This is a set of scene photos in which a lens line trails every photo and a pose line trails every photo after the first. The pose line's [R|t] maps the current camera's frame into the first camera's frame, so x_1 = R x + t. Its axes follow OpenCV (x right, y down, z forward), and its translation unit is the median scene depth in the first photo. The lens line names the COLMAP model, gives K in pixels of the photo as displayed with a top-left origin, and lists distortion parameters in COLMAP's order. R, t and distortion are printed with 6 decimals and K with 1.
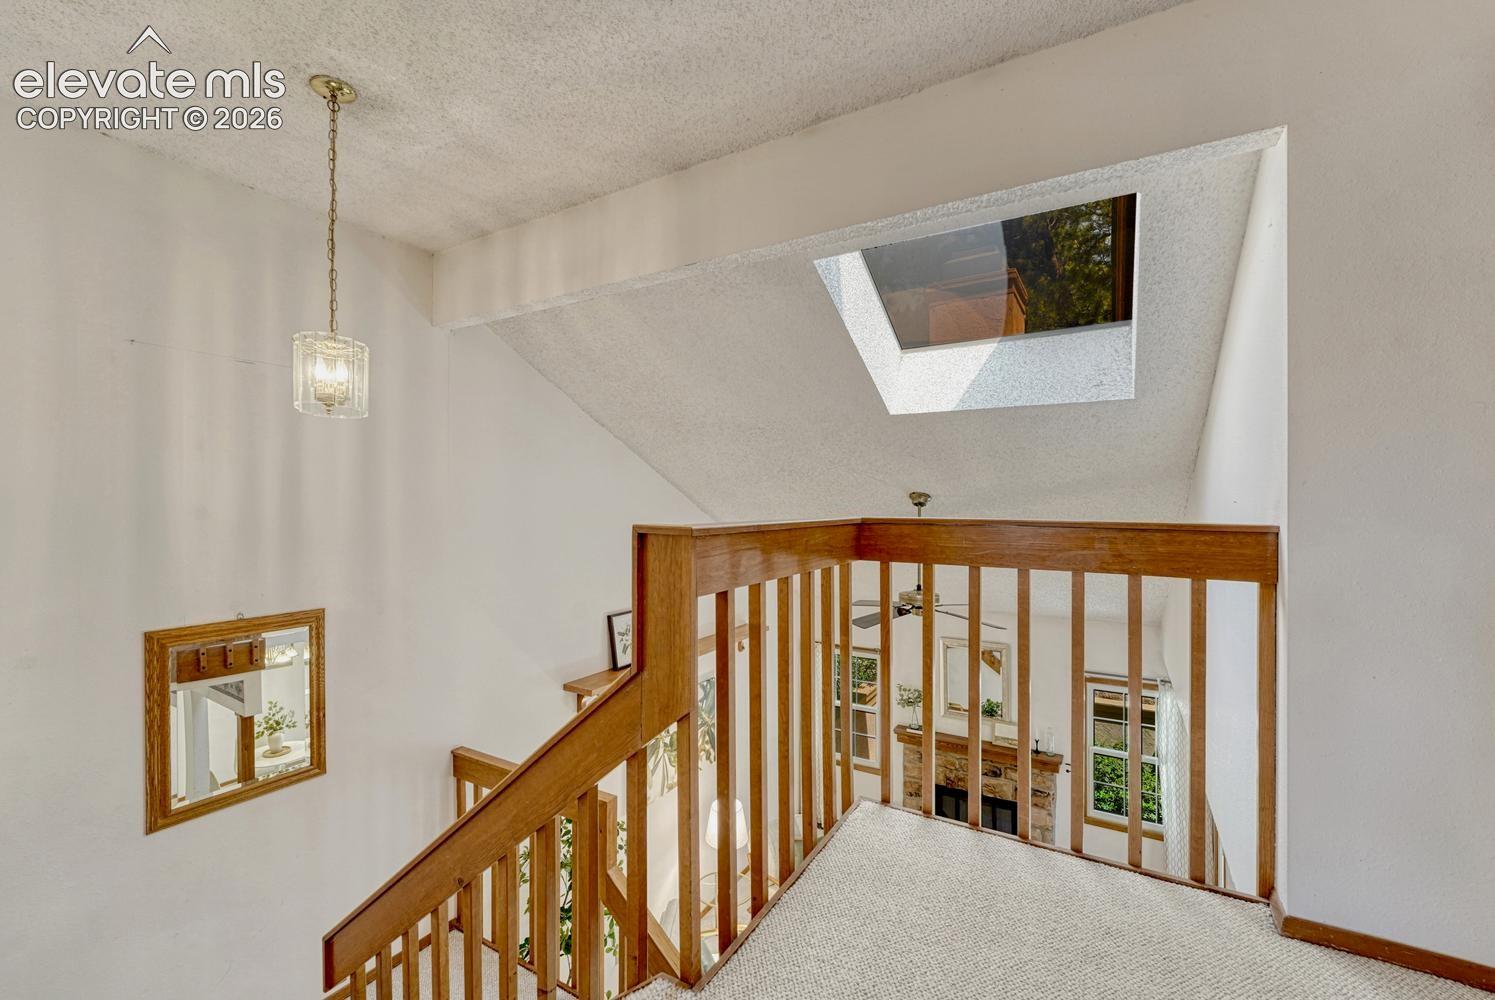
lens RADIAL K [[616.0, 0, 749.3], [0, 616.0, 498.9], [0, 0, 1]] dist [-0.005331, -0.000838]
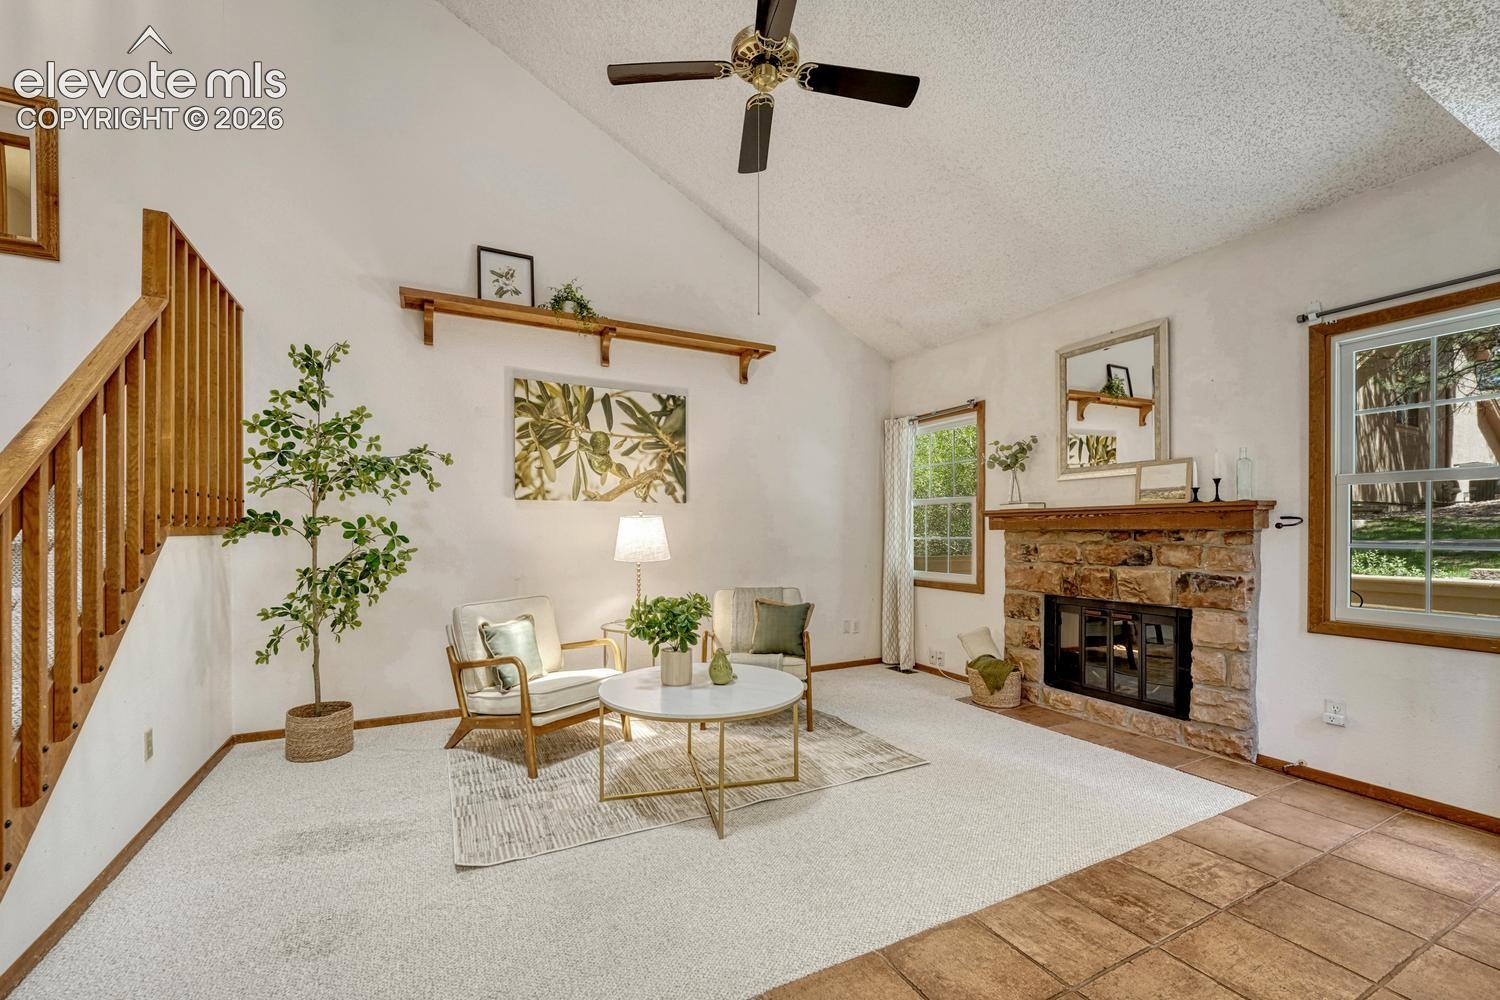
lens RADIAL K [[618.1, 0, 761.3], [0, 618.1, 532.9], [0, 0, 1]] dist [-0.005331, -0.000838]
pose [[0.852409, 0.000883, -0.522875, 0.444289], [0.000967, 0.999994, 0.003265, 0.469087], [0.522875, -0.003289, 0.852403, 0.387390]]
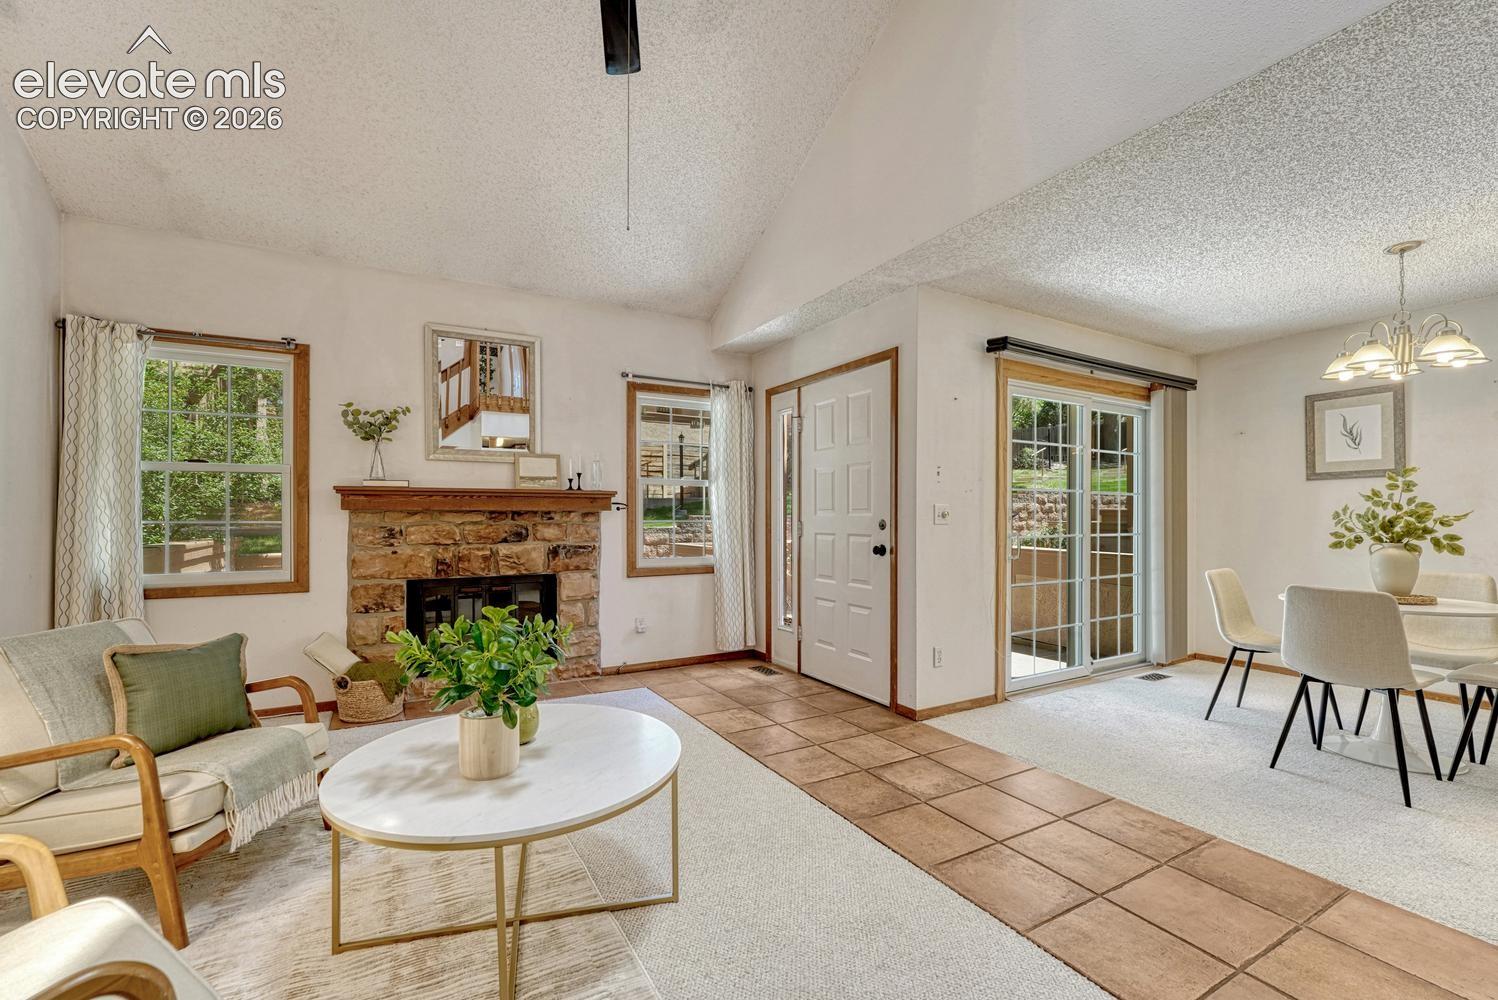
lens RADIAL K [[617.2, 0, 734.9], [0, 617.2, 512.9], [0, 0, 1]] dist [-0.005331, -0.000838]
pose [[0.515229, 0.005894, 0.857032, -0.039748], [0.001092, 0.999971, -0.007533, 0.476388], [-0.857052, 0.004818, 0.515208, 0.529425]]
